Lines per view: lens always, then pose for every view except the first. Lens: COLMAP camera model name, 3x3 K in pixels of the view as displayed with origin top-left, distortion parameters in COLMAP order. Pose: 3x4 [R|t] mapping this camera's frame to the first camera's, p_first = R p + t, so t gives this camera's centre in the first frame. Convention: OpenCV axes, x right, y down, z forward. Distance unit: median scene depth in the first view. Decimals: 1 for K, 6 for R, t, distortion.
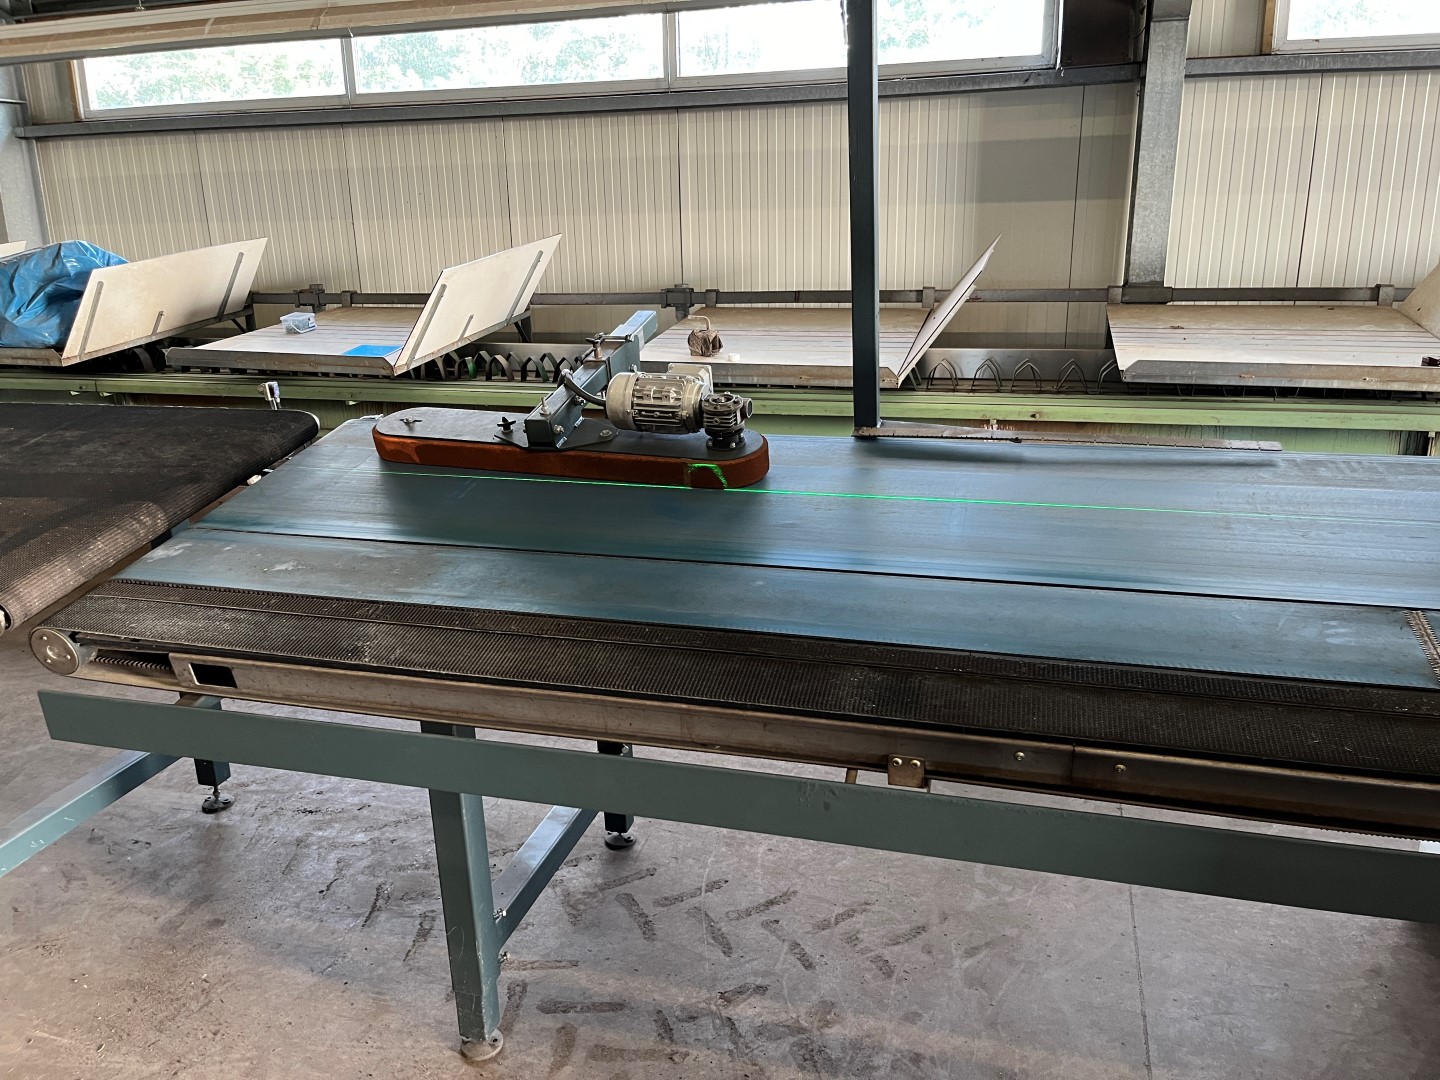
lens RADIAL K [[1095.3, 0, 722.9], [0, 1095.3, 543.0], [0, 0, 1]] dist [0.072180, -0.097292]
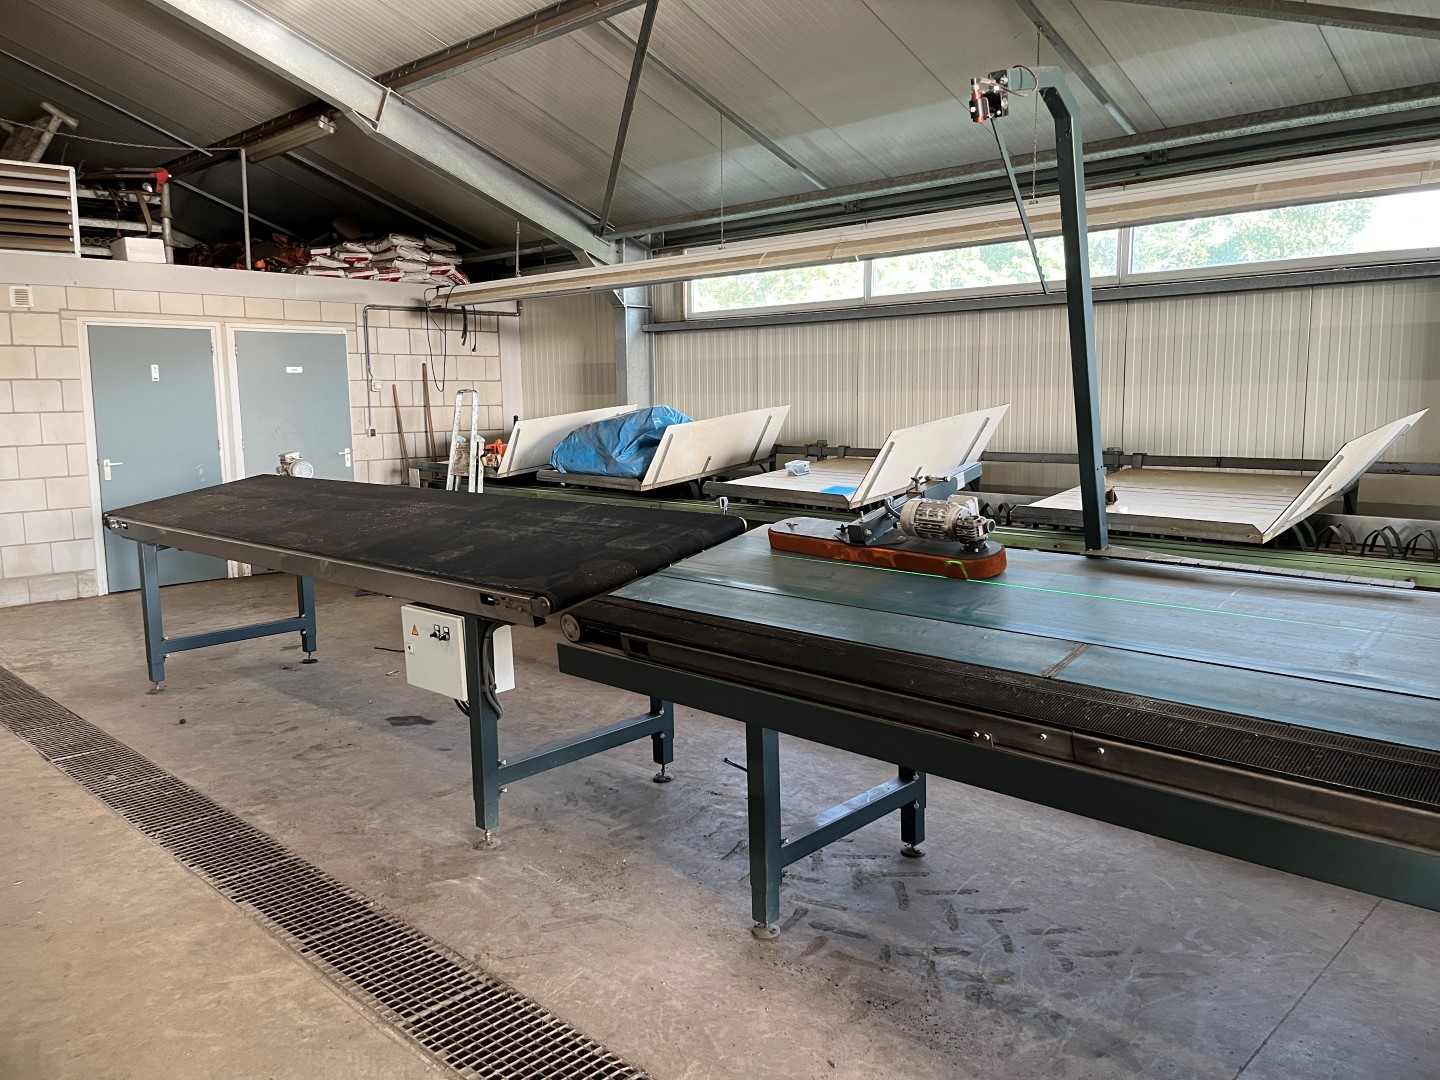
lens RADIAL K [[1095.2, 0, 727.7], [0, 1095.2, 528.7], [0, 0, 1]] dist [0.060057, -0.076585]
pose [[0.882967, 0.067931, -0.464494, 0.318792], [-0.139080, 0.982906, -0.120632, 0.084152], [0.448359, 0.171116, 0.877322, -0.346226]]
